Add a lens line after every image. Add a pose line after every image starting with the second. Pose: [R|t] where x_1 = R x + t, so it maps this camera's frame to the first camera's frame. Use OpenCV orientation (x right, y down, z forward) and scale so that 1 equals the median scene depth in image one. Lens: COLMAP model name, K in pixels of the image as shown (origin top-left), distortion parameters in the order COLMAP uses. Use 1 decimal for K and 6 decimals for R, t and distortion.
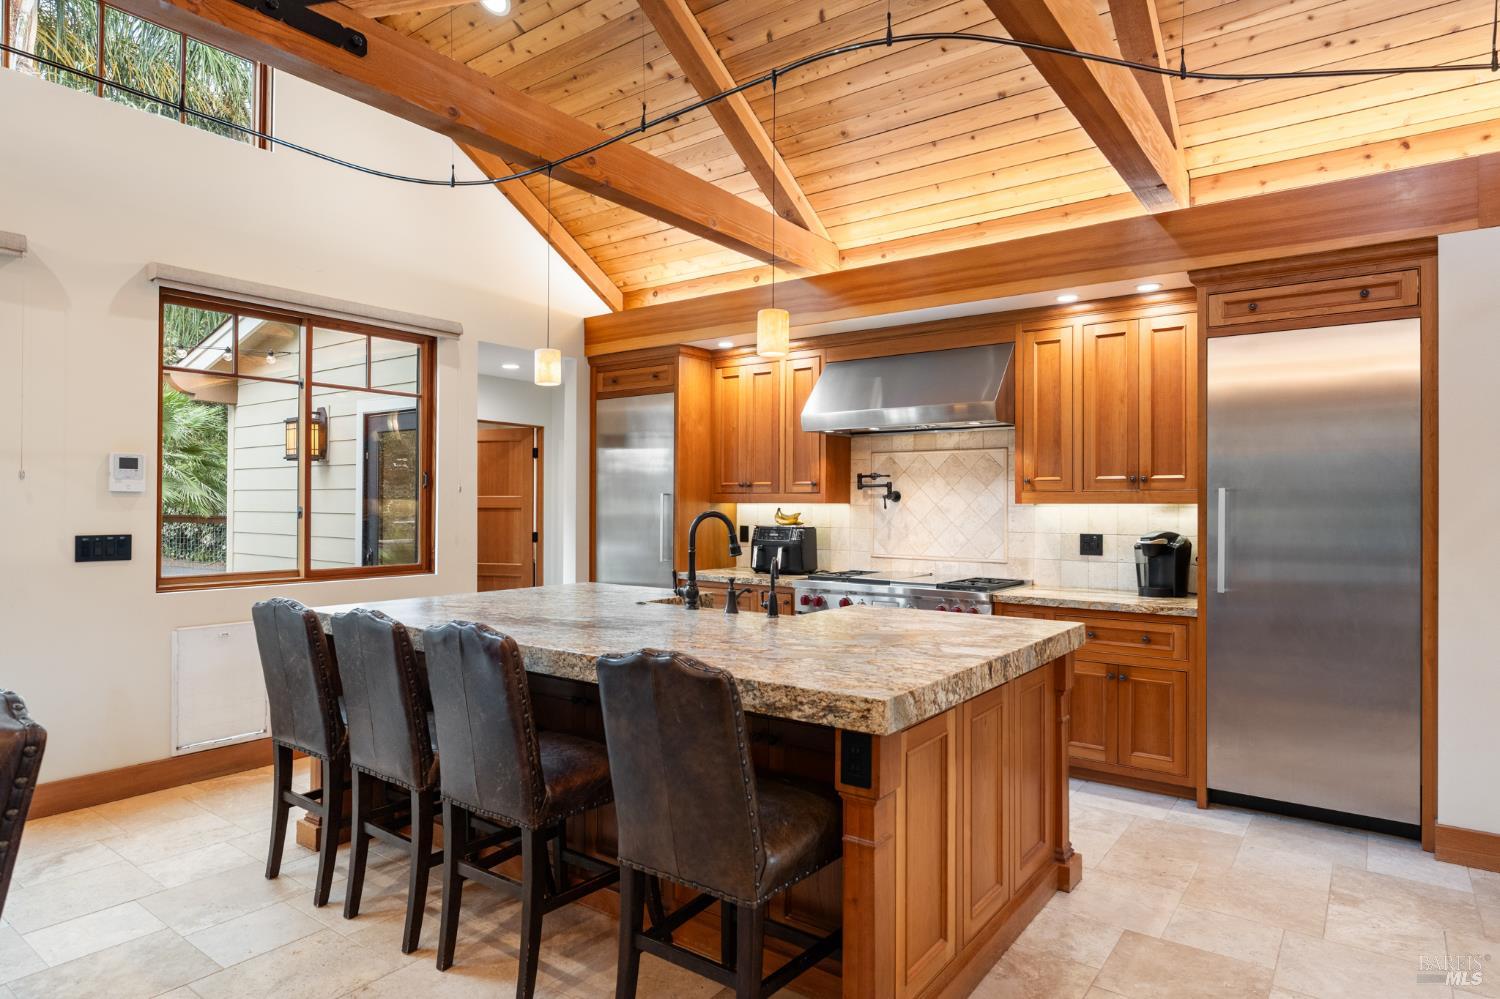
lens RADIAL K [[844.6, 0, 728.4], [0, 844.6, 505.5], [0, 0, 1]] dist [-0.007241, 0.000888]
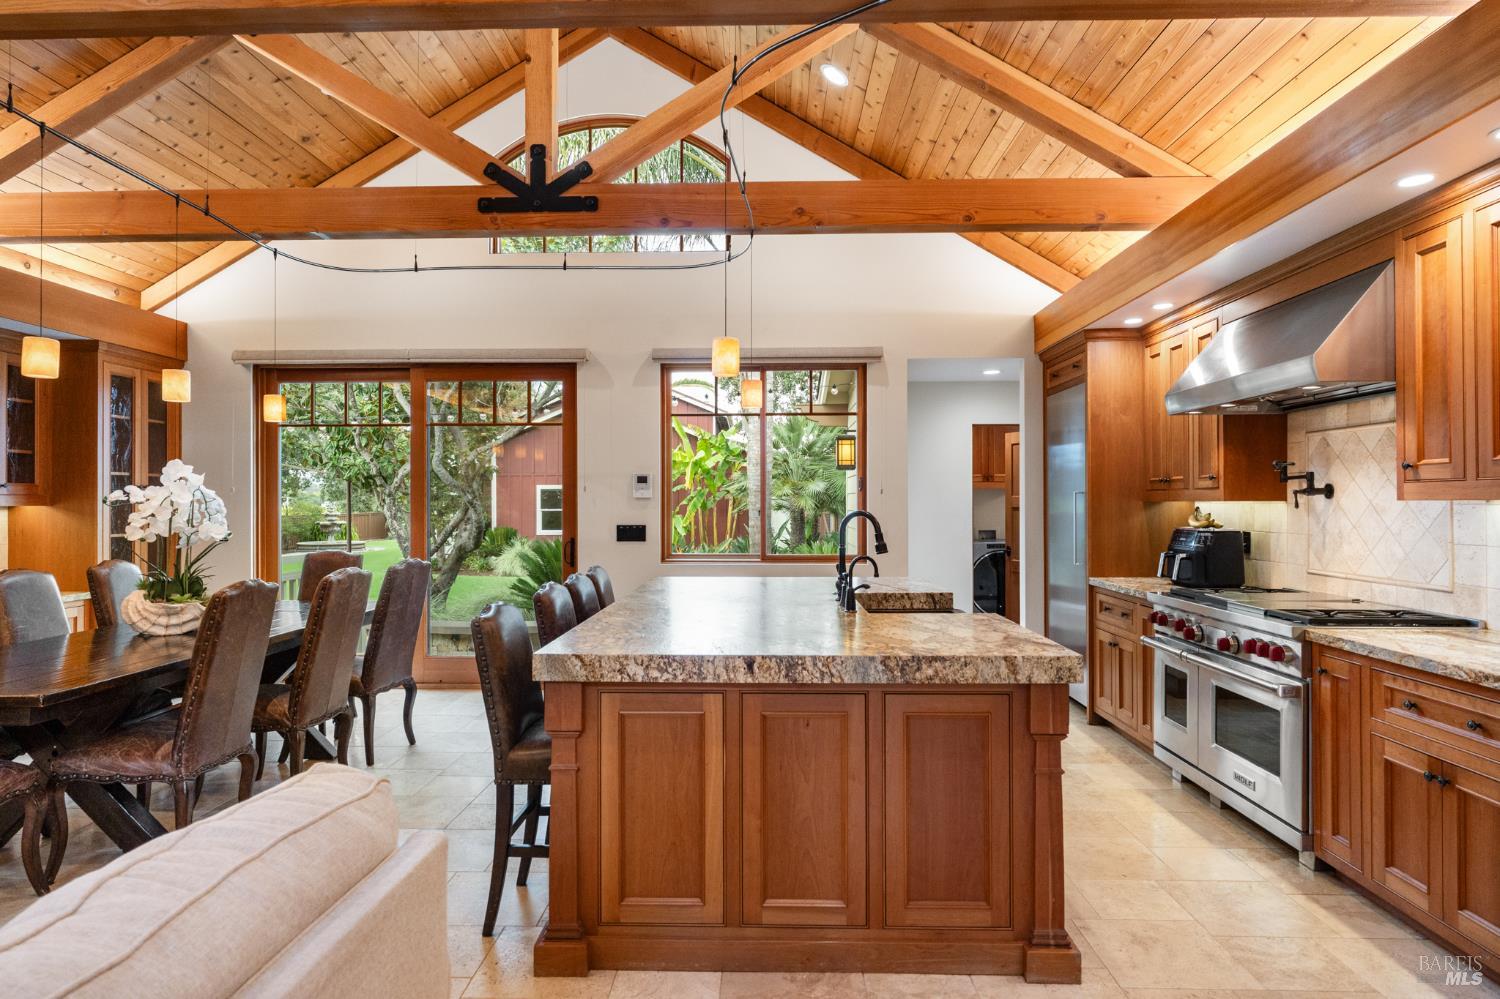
lens RADIAL K [[844.6, 0, 742.5], [0, 844.6, 500.0], [0, 0, 1]] dist [-0.007241, 0.000888]
pose [[0.586798, -0.008552, -0.809688, 0.520808], [0.004274, 0.999963, -0.007464, 0.000361], [0.809722, 0.000920, 0.586813, 0.175433]]
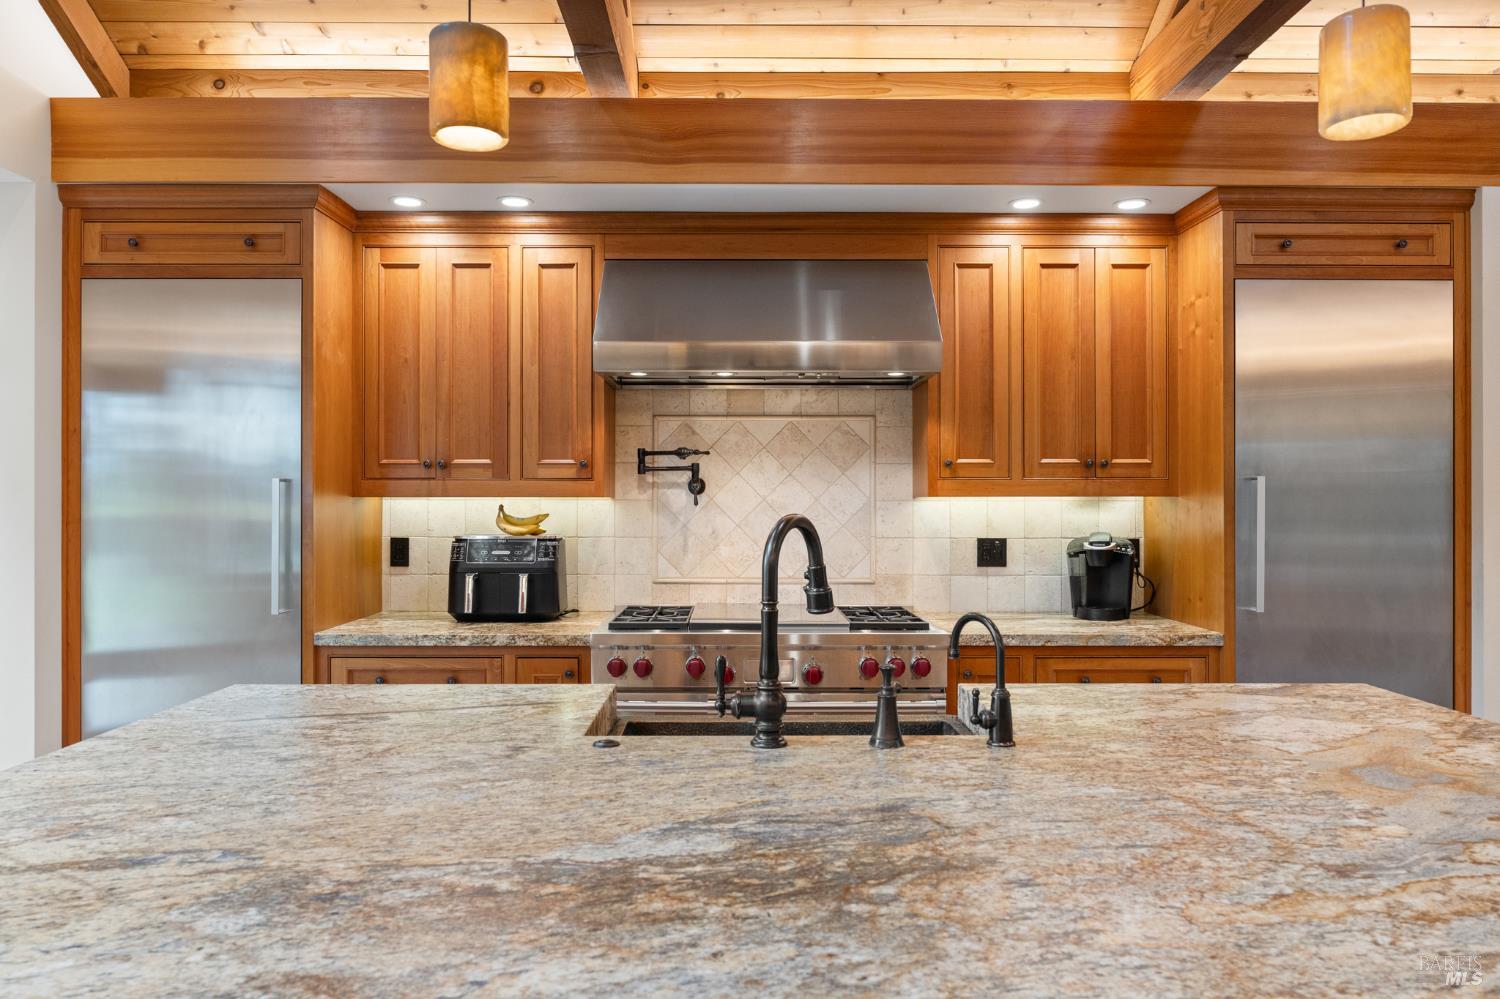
lens RADIAL K [[993.7, 0, 739.6], [0, 993.7, 500.7], [0, 0, 1]] dist [-0.003542, 0.000724]
pose [[0.794009, -0.005552, 0.607881, -0.246079], [0.003631, 0.999984, 0.004389, -0.002823], [-0.607895, -0.001278, 0.794016, 0.411406]]
